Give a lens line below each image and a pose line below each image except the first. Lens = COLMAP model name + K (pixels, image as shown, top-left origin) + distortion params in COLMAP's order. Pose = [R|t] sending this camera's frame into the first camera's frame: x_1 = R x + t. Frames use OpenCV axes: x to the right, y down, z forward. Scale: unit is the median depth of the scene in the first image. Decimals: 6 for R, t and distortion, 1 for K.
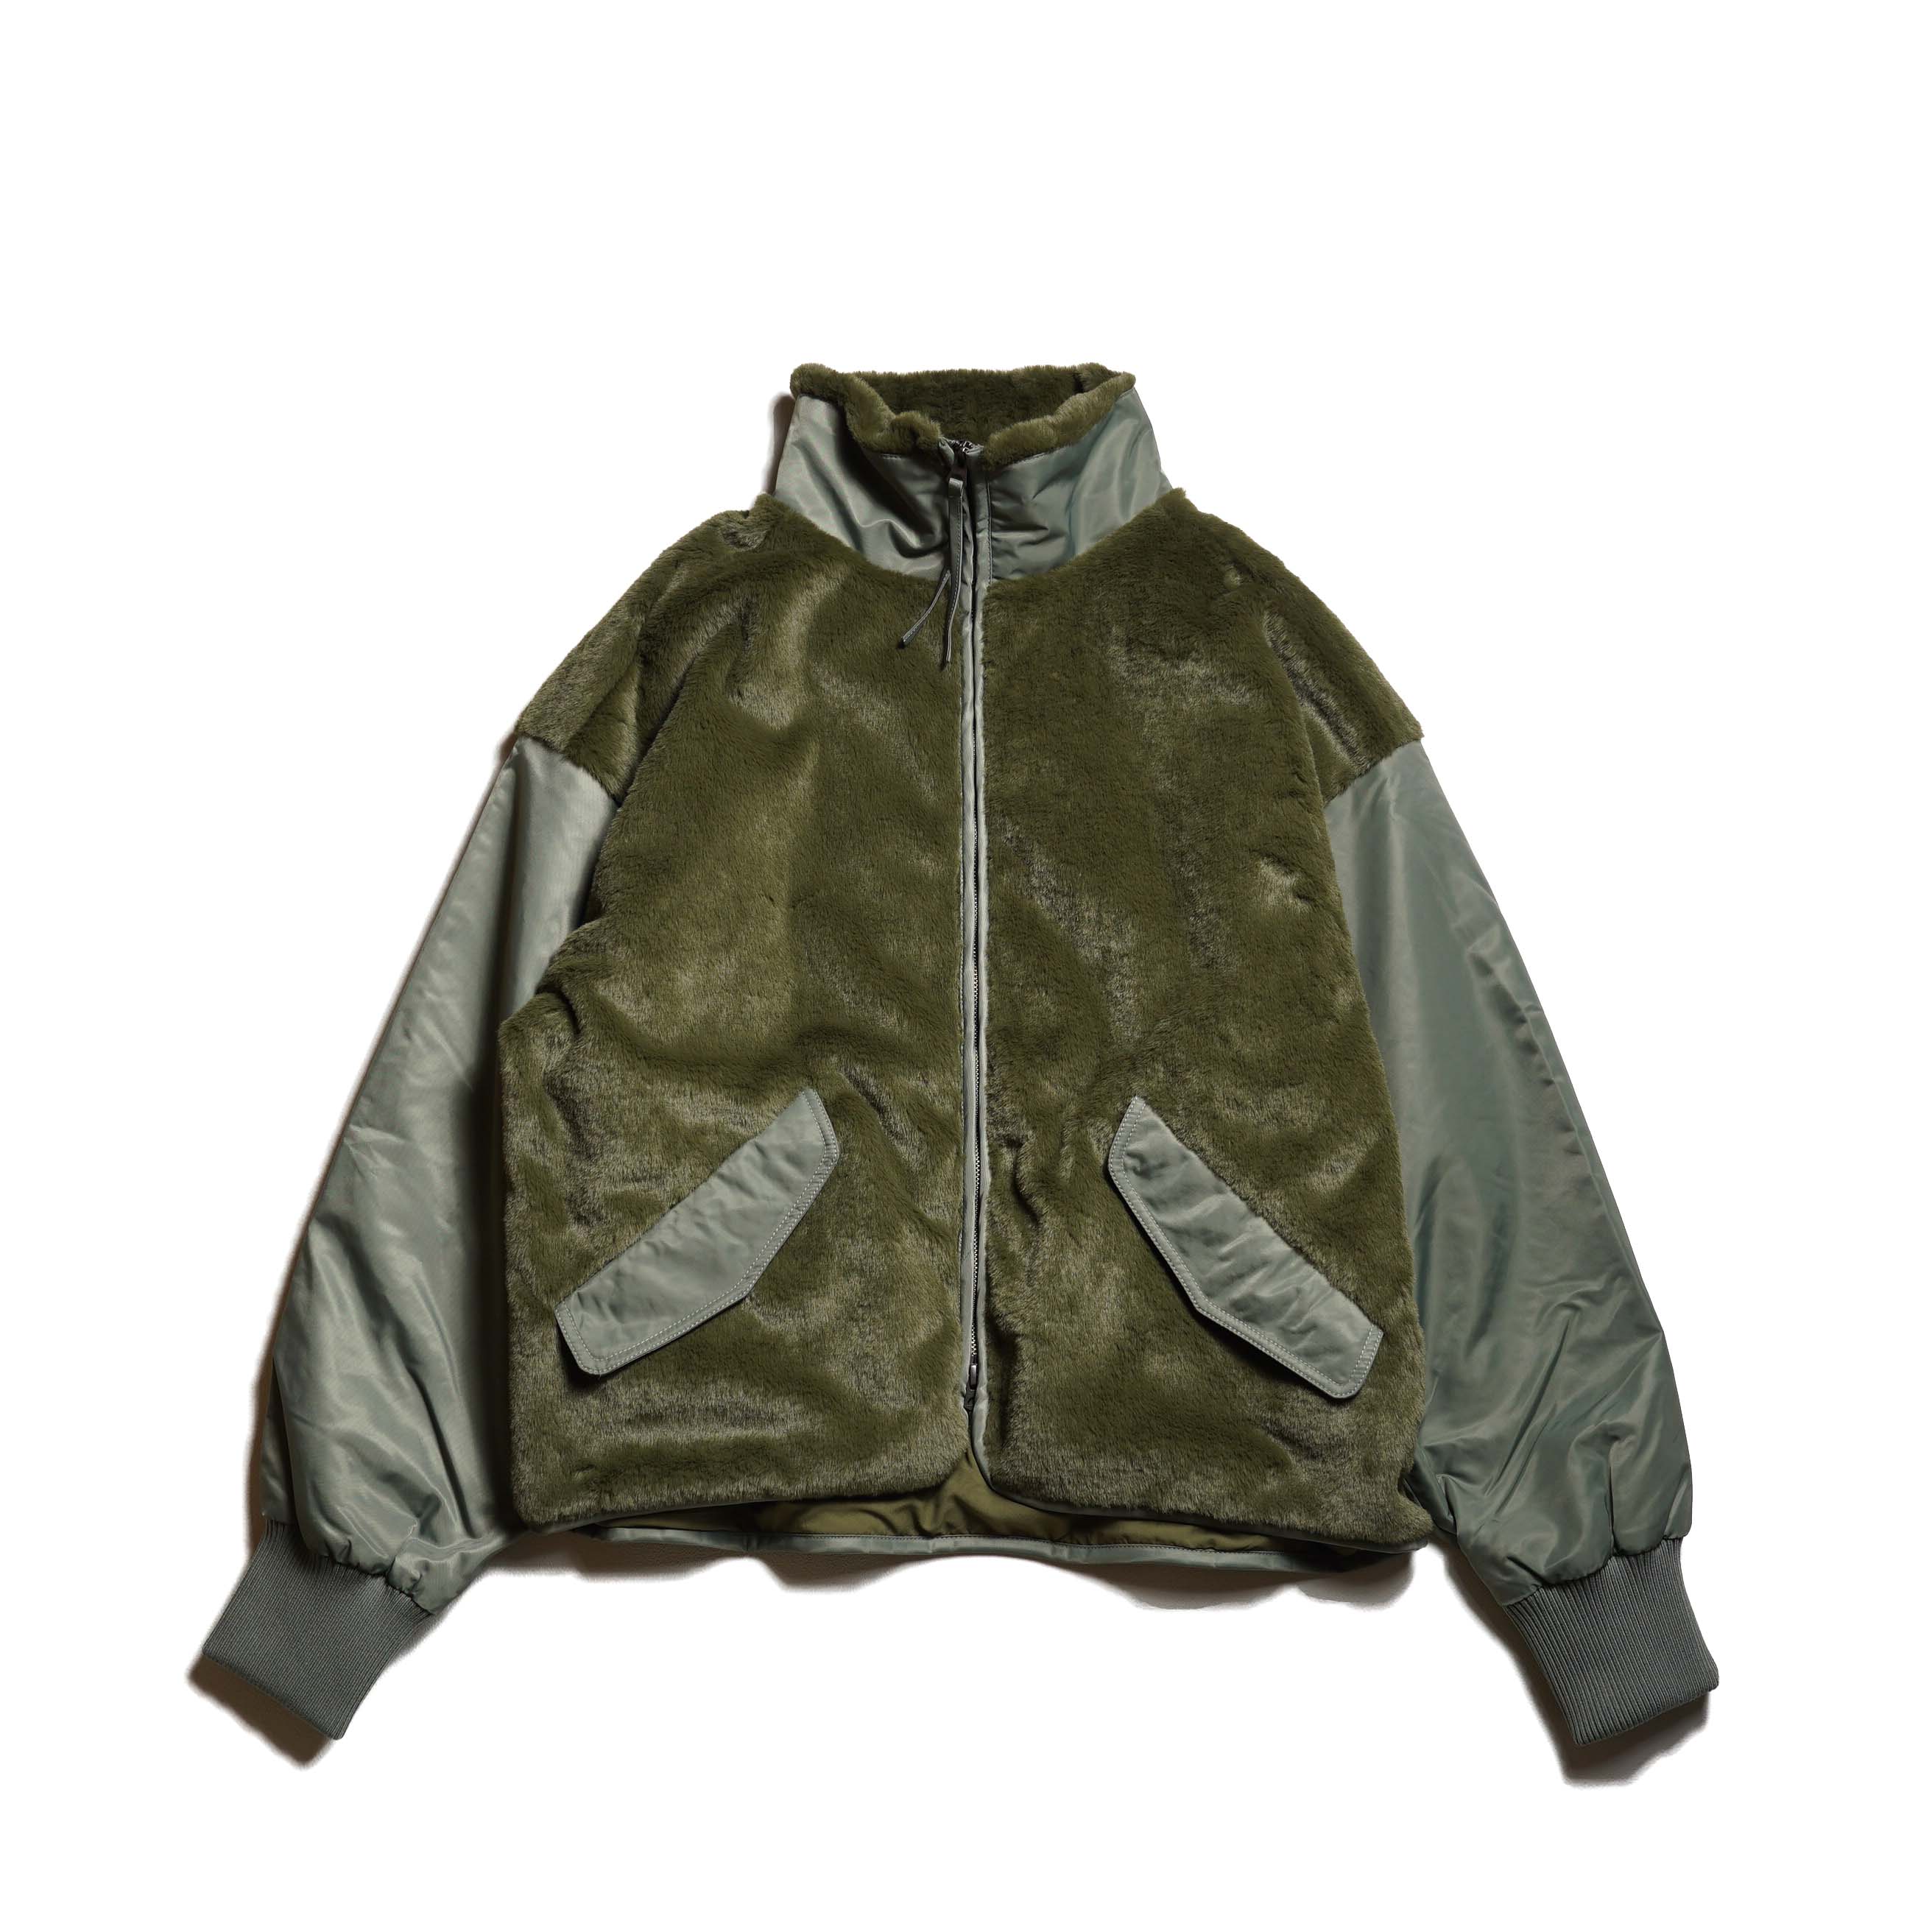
lens RADIAL K [[2402.9, 0, 966.0], [0, 2402.9, 966.0], [0, 0, 1]] dist [-0.025132, -0.005870]
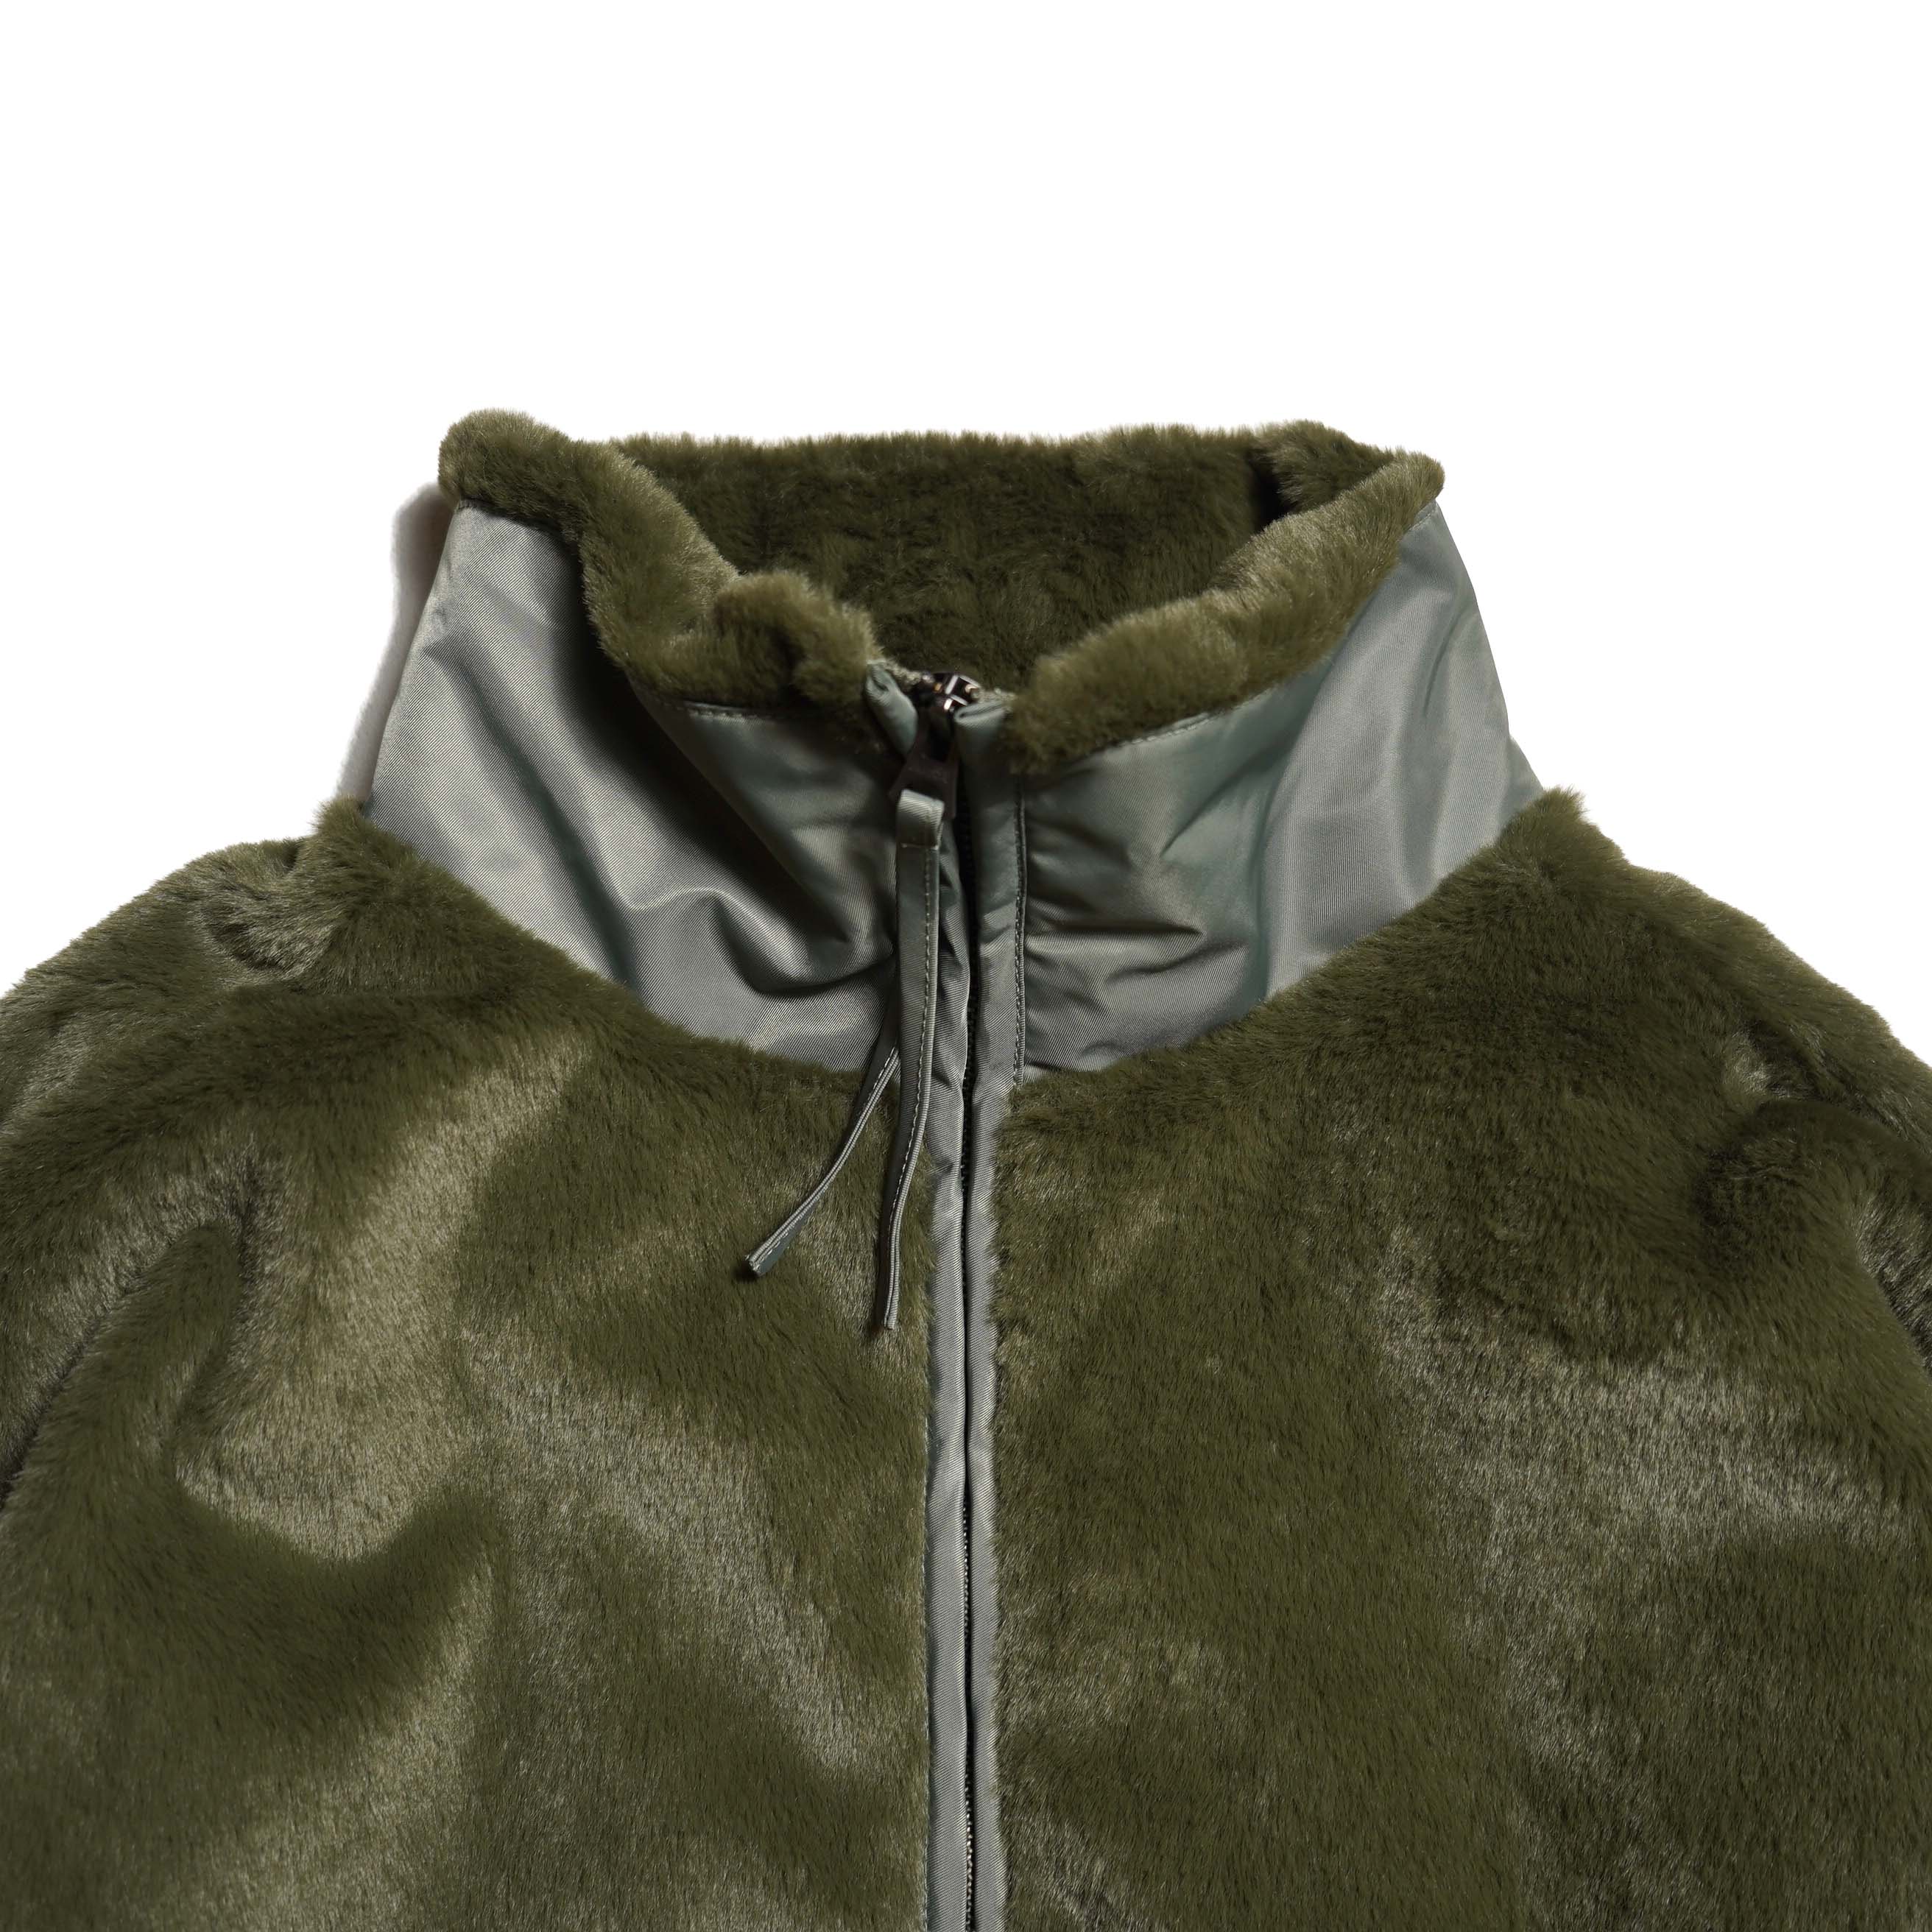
lens RADIAL K [[2402.9, 0, 966.0], [0, 2402.9, 966.0], [0, 0, 1]] dist [-0.025132, -0.005870]
pose [[0.999538, 0.009092, 0.029005, -0.006975], [-0.008721, 0.999879, -0.012868, -0.172000], [-0.029118, 0.012609, 0.999496, 0.672031]]
